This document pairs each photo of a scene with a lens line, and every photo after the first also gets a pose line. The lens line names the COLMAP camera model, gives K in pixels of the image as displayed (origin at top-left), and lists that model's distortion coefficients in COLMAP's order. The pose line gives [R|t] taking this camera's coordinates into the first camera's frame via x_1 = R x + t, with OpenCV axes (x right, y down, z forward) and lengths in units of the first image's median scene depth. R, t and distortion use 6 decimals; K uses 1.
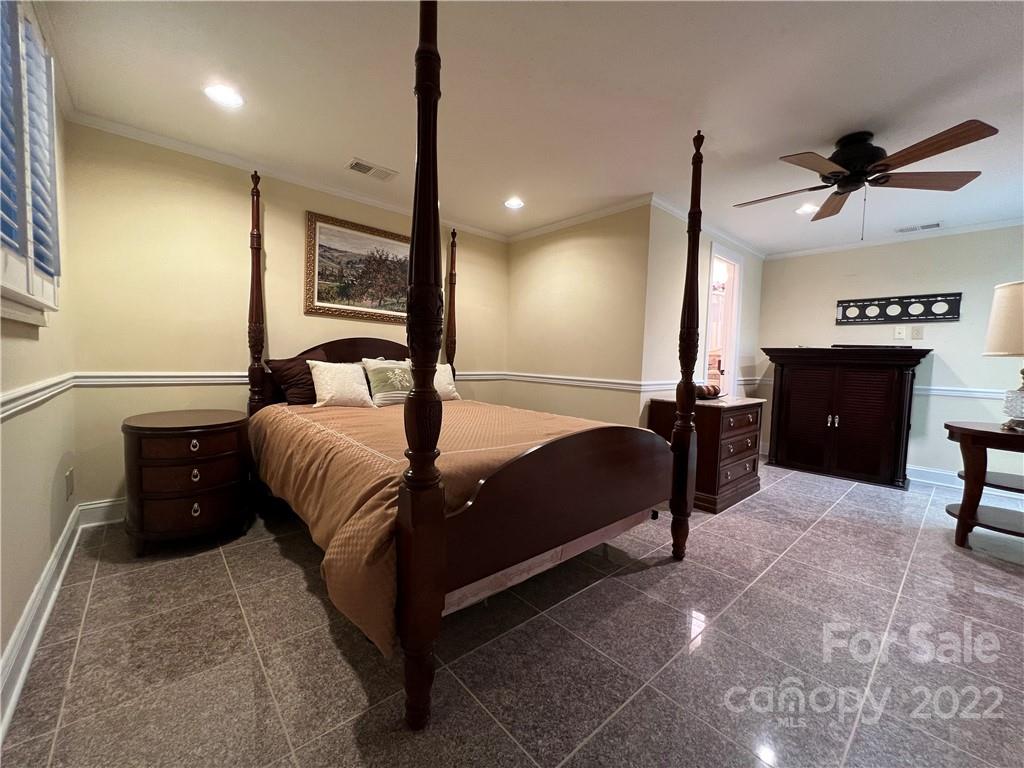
lens RADIAL K [[410.1, 0, 502.9], [0, 410.1, 385.0], [0, 0, 1]] dist [-0.001646, 0.000614]
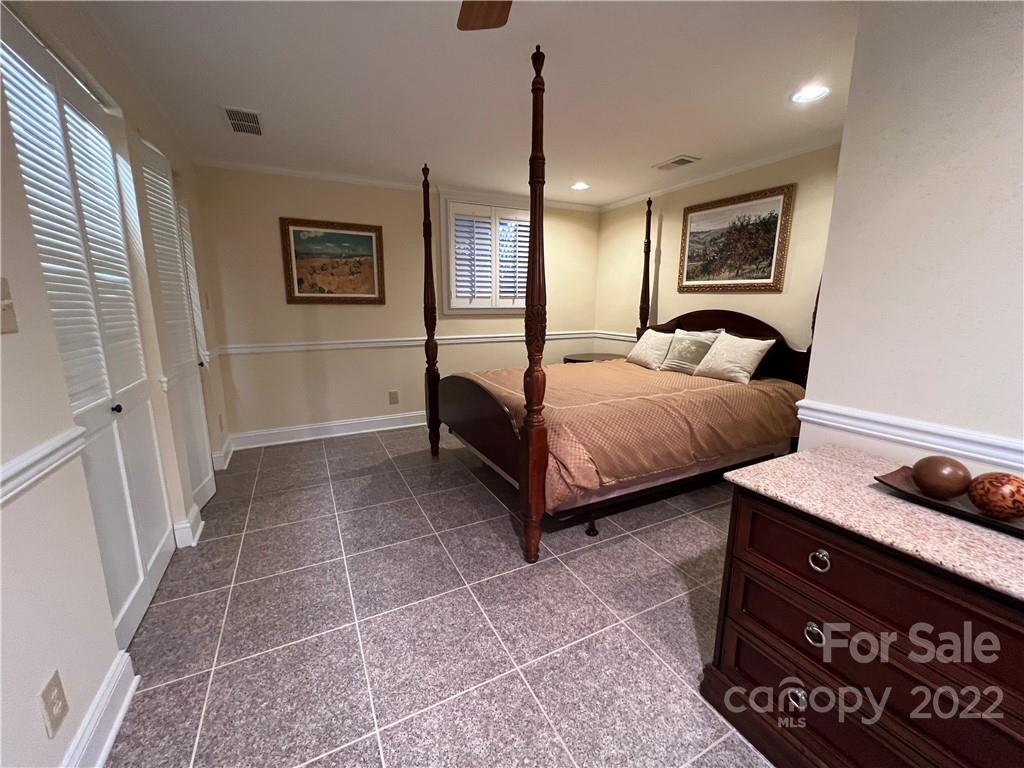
lens RADIAL K [[410.1, 0, 504.1], [0, 410.1, 383.5], [0, 0, 1]] dist [-0.001646, 0.000614]
pose [[-0.251249, 0.160729, -0.954484, 0.889775], [-0.071249, 0.980370, 0.183843, -0.089373], [0.965297, 0.114196, -0.234865, 0.791825]]
